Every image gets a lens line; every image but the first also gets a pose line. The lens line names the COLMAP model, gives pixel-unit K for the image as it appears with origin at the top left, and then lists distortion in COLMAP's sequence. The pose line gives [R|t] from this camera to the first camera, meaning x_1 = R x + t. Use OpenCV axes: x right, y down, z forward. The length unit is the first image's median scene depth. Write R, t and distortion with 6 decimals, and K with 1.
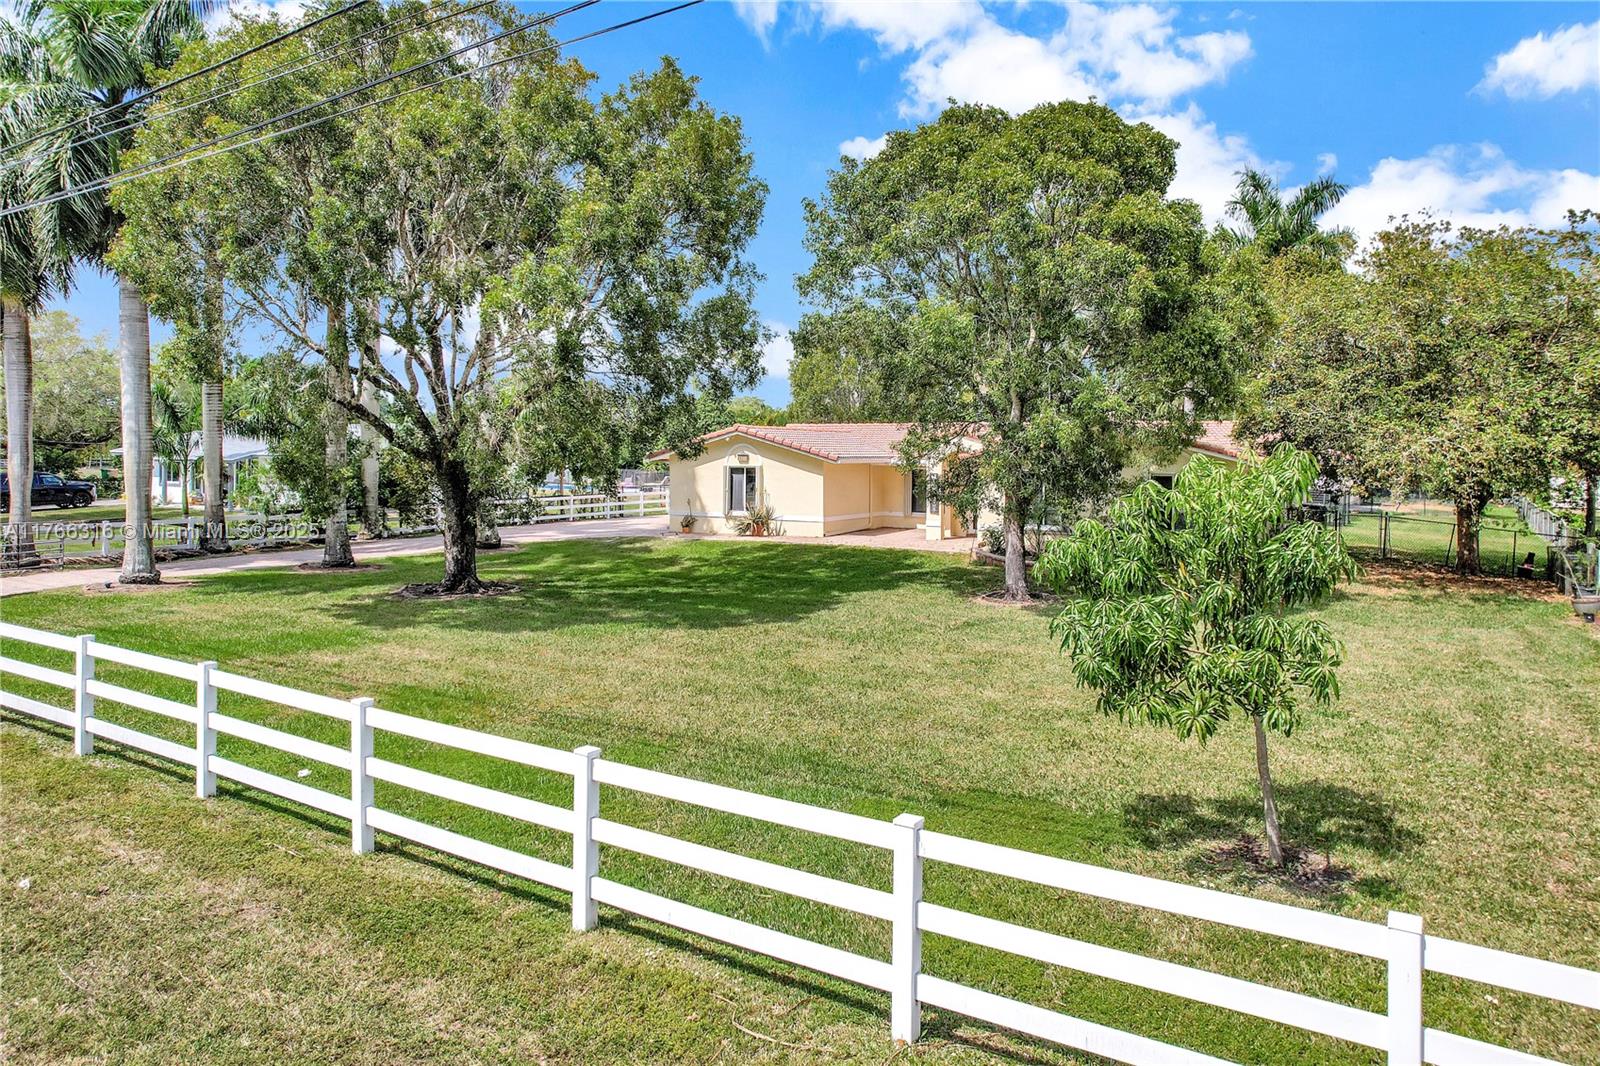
lens RADIAL K [[1018.4, 0, 801.6], [0, 1018.4, 382.1], [0, 0, 1]] dist [-0.025533, 0.003235]
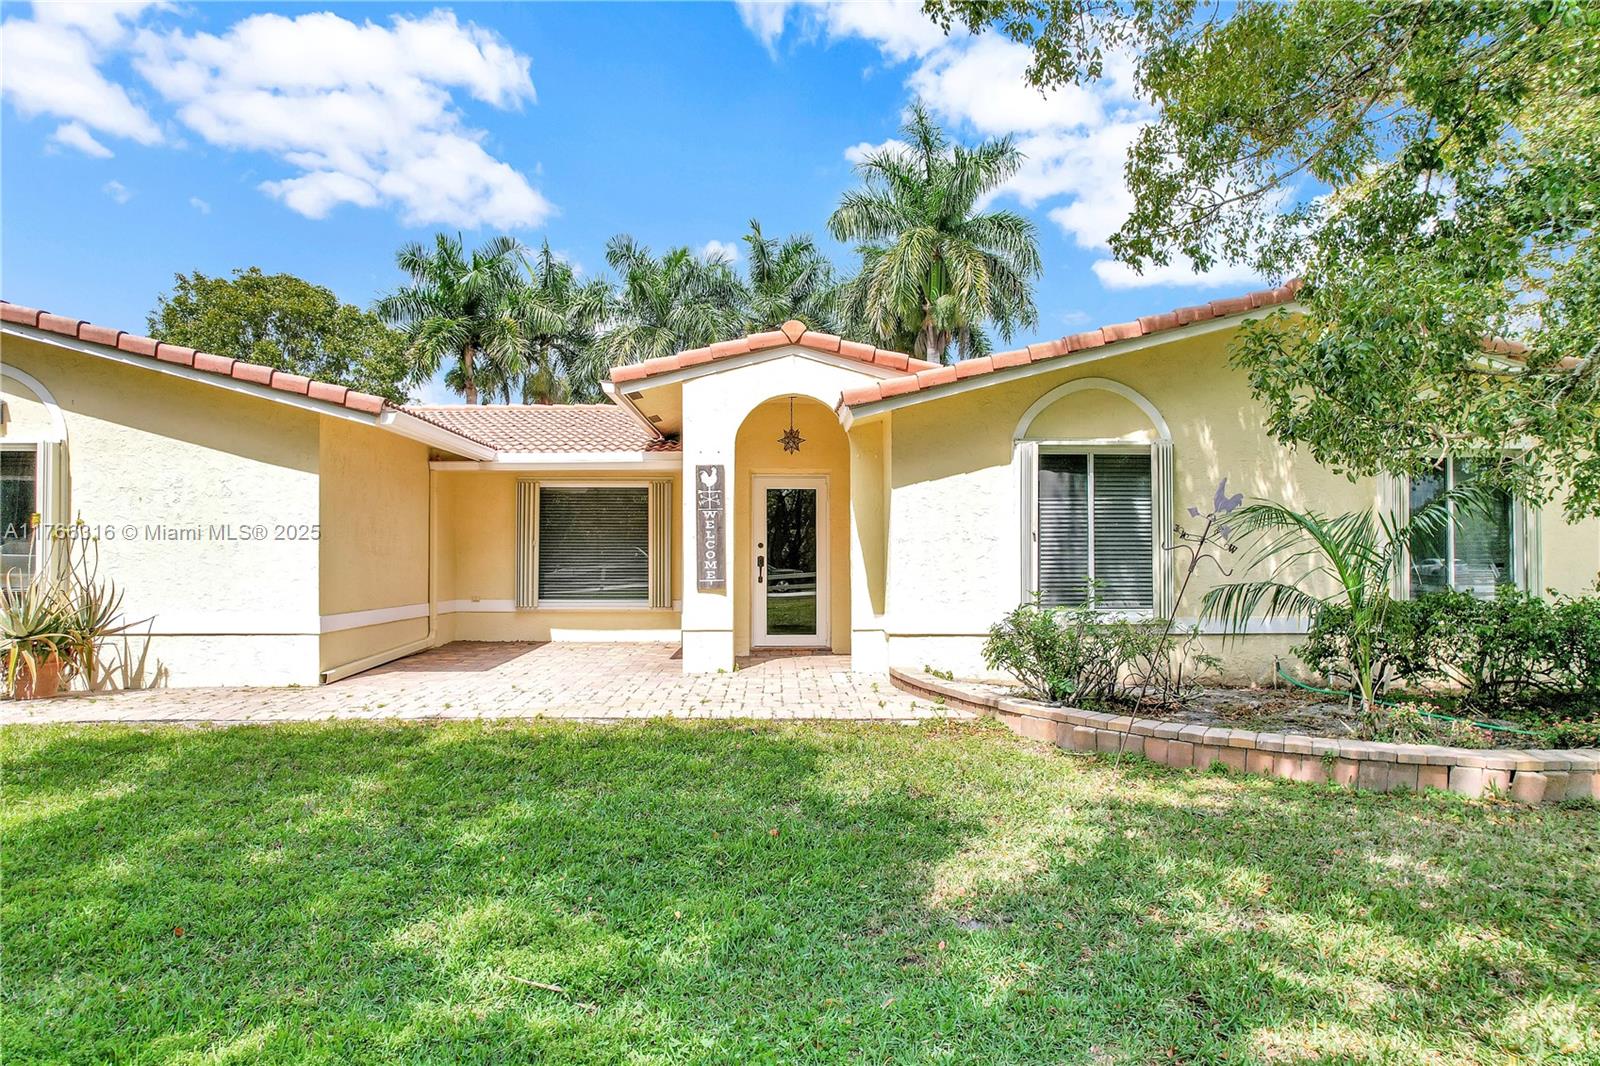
lens RADIAL K [[1028.4, 0, 800.0], [0, 1028.4, 533.0], [0, 0, 1]] dist [-0.064205, 0.034143]
pose [[0.835779, 0.006767, 0.549025, -0.035158], [-0.031194, 0.998894, 0.035175, 0.147625], [-0.548180, -0.046525, 0.835066, 1.070008]]
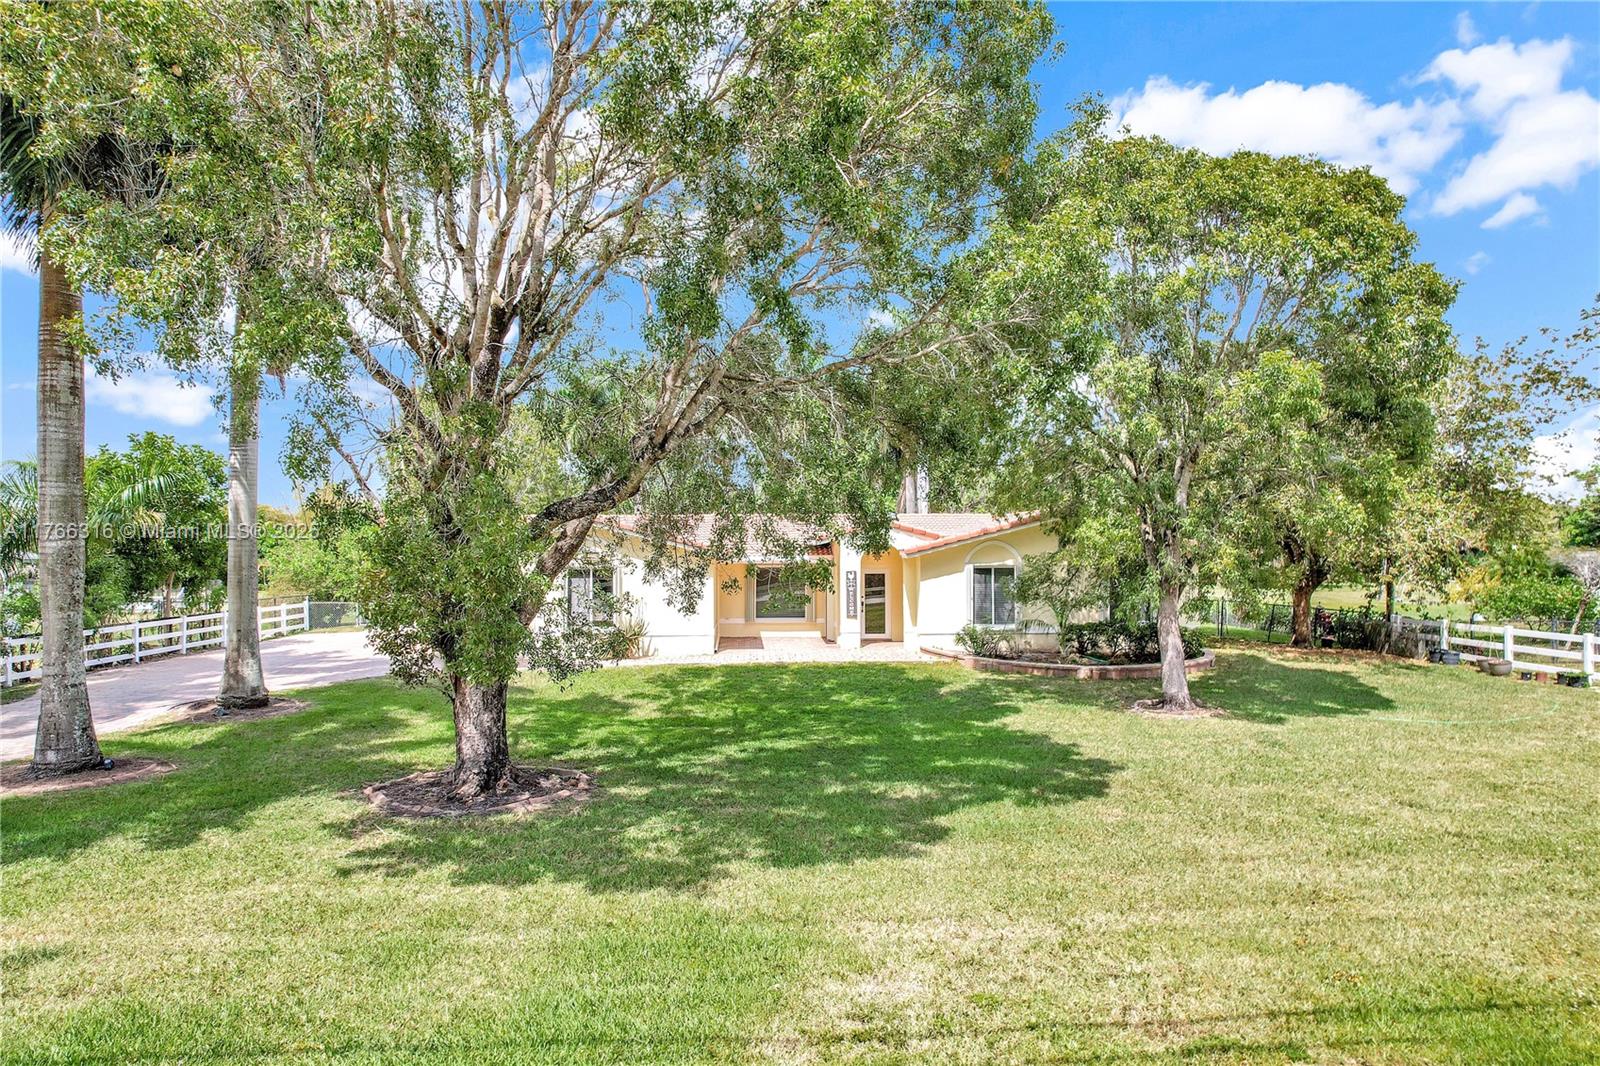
lens RADIAL K [[1015.1, 0, 800.0], [0, 1015.1, 533.0], [0, 0, 1]] dist [-0.063962, 0.040274]
pose [[0.824852, 0.000423, 0.565349, -0.577390], [-0.029196, 0.998697, 0.041851, 0.035555], [-0.564595, -0.051027, 0.823789, 0.489667]]
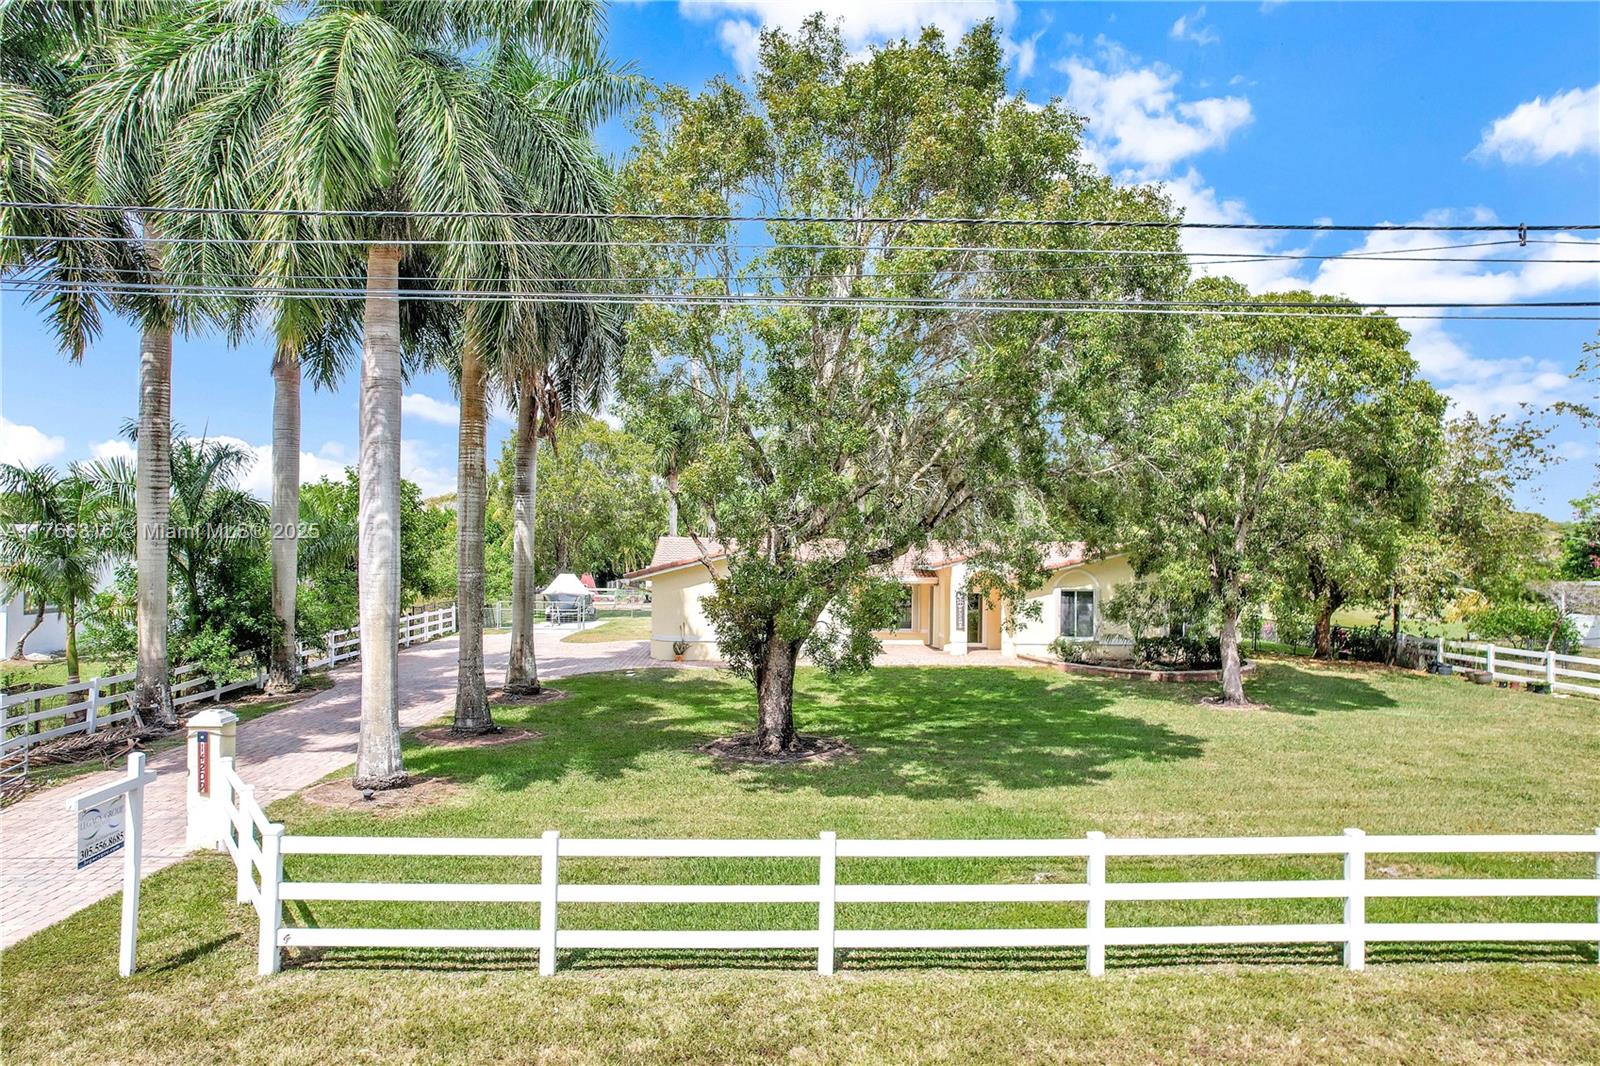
lens RADIAL K [[1028.4, 0, 800.0], [0, 1028.4, 533.0], [0, 0, 1]] dist [-0.064205, 0.034143]
pose [[0.826075, 0.014639, 0.563371, -0.903881], [-0.044172, 0.998269, 0.038829, -0.006894], [-0.561827, -0.056961, 0.825291, 0.334855]]
